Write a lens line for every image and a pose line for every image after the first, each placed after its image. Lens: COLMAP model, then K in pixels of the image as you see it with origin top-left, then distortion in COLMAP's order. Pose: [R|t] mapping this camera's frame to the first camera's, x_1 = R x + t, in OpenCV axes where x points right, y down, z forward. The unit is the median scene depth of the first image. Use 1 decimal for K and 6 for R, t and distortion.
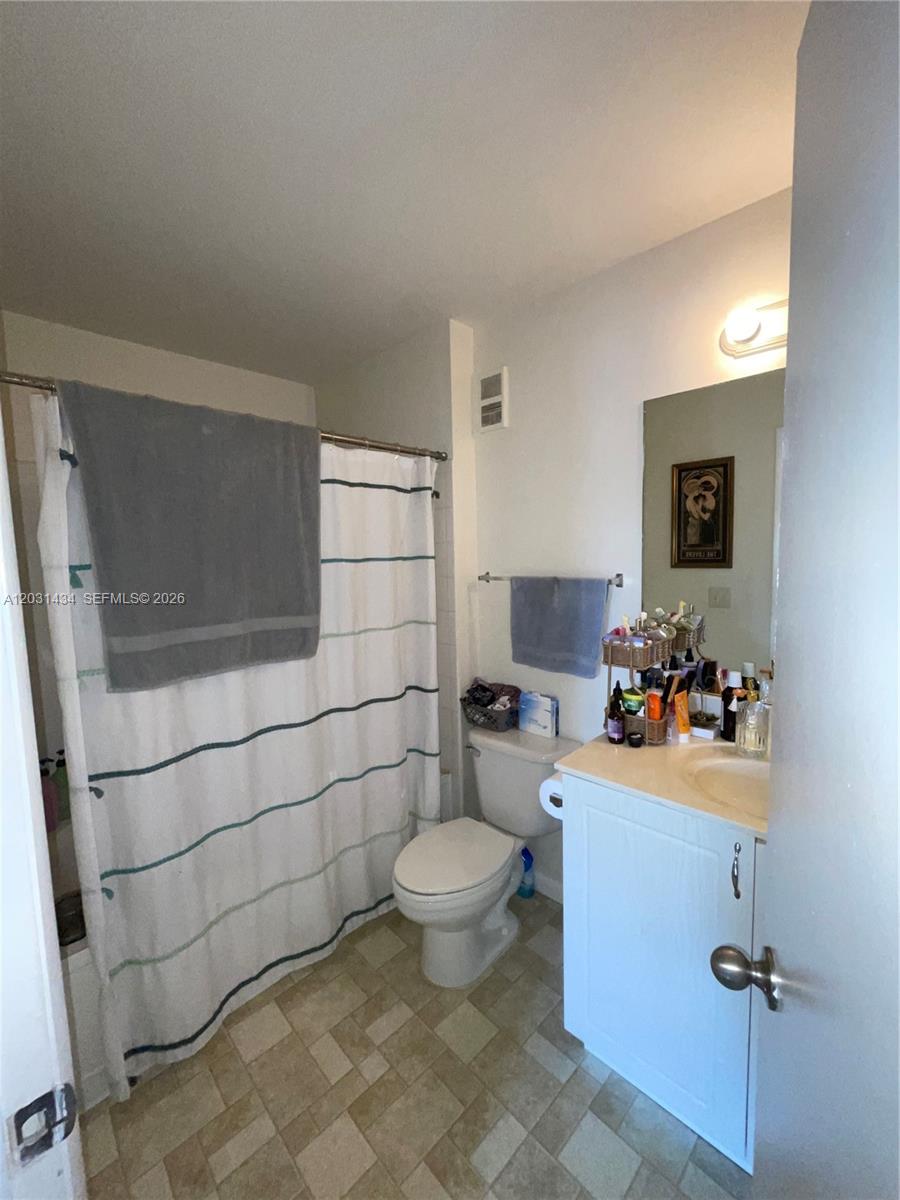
lens RADIAL K [[483.4, 0, 450.0], [0, 483.4, 600.0], [0, 0, 1]] dist [-0.002110, -0.000595]
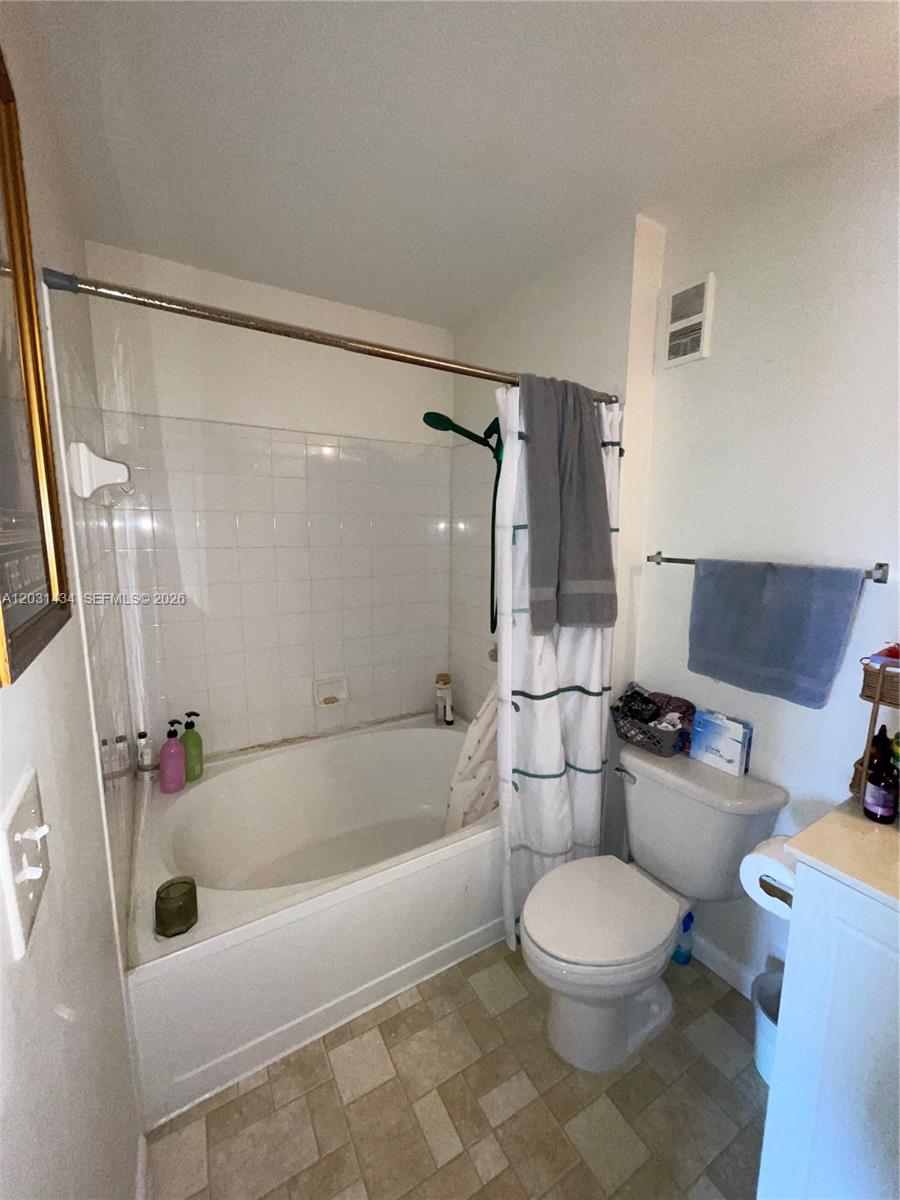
lens RADIAL K [[483.4, 0, 450.0], [0, 483.4, 600.0], [0, 0, 1]] dist [-0.002110, -0.000595]
pose [[0.969516, 0.068264, -0.235328, -0.066301], [-0.055144, 0.996558, 0.061898, -0.010066], [0.238743, -0.047034, 0.969943, 0.171555]]
